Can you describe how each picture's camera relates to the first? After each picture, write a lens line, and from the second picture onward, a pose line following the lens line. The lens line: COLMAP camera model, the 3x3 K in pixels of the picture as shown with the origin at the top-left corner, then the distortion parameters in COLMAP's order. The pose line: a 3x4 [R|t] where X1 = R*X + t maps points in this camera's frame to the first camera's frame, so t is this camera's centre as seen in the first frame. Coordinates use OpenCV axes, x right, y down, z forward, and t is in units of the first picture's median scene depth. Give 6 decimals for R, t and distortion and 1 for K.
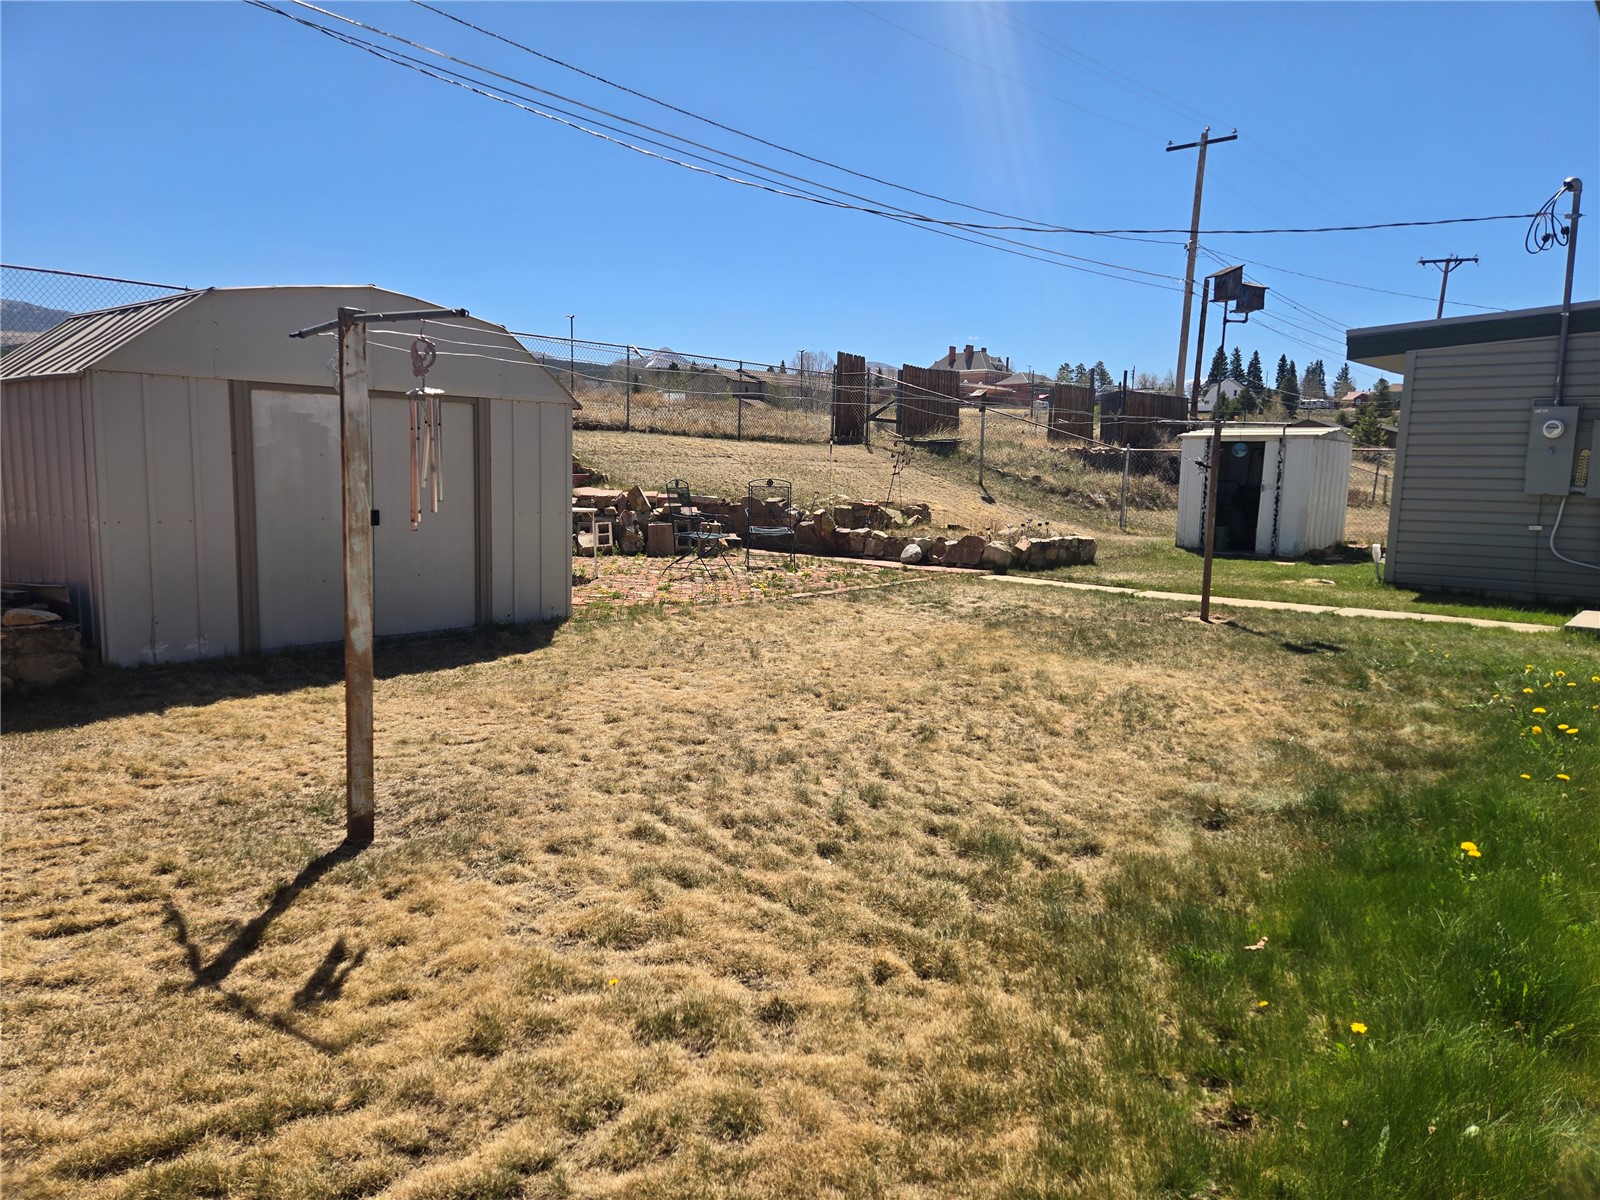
lens RADIAL K [[1073.8, 0, 798.1], [0, 1073.8, 595.9], [0, 0, 1]] dist [0.076356, -0.065269]
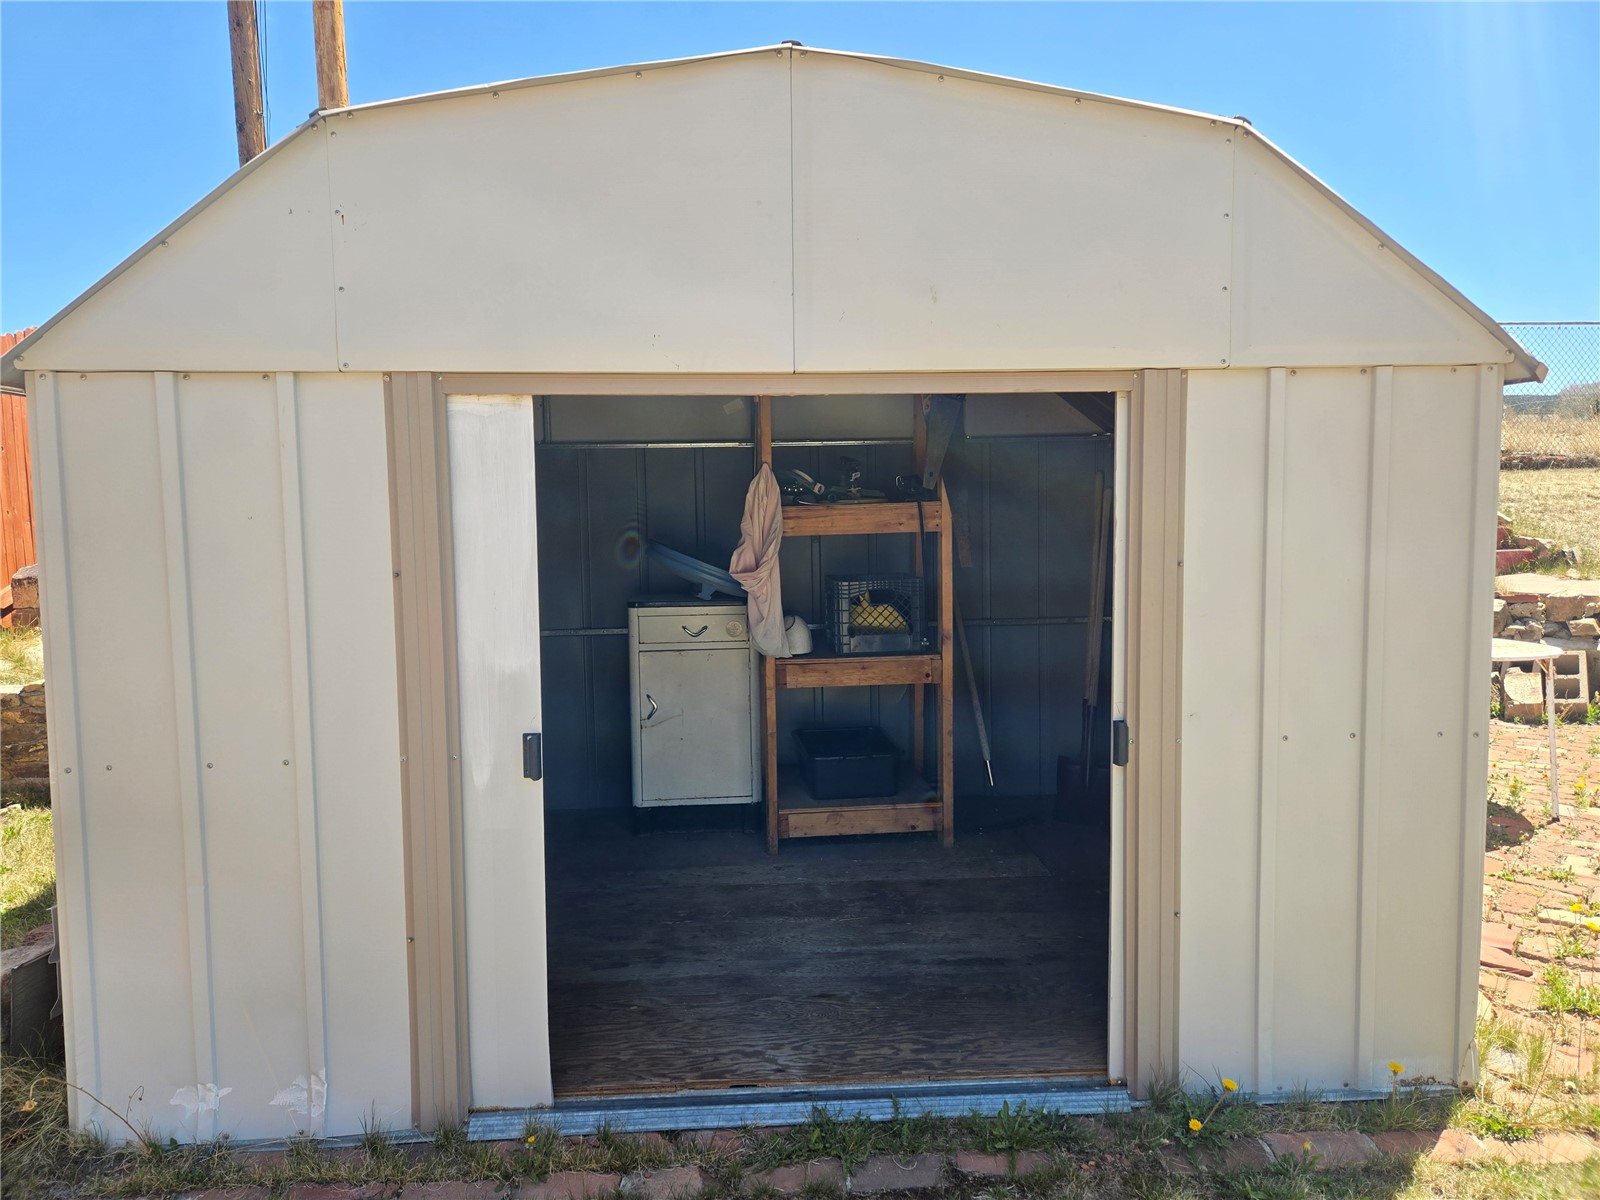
lens RADIAL K [[1073.8, 0, 802.0], [0, 1073.8, 595.8], [0, 0, 1]] dist [0.076356, -0.065269]
pose [[0.718549, 0.018718, -0.695225, -0.085256], [-0.057489, 0.997815, -0.032553, -0.057708], [0.693097, 0.063359, 0.718055, 0.404875]]
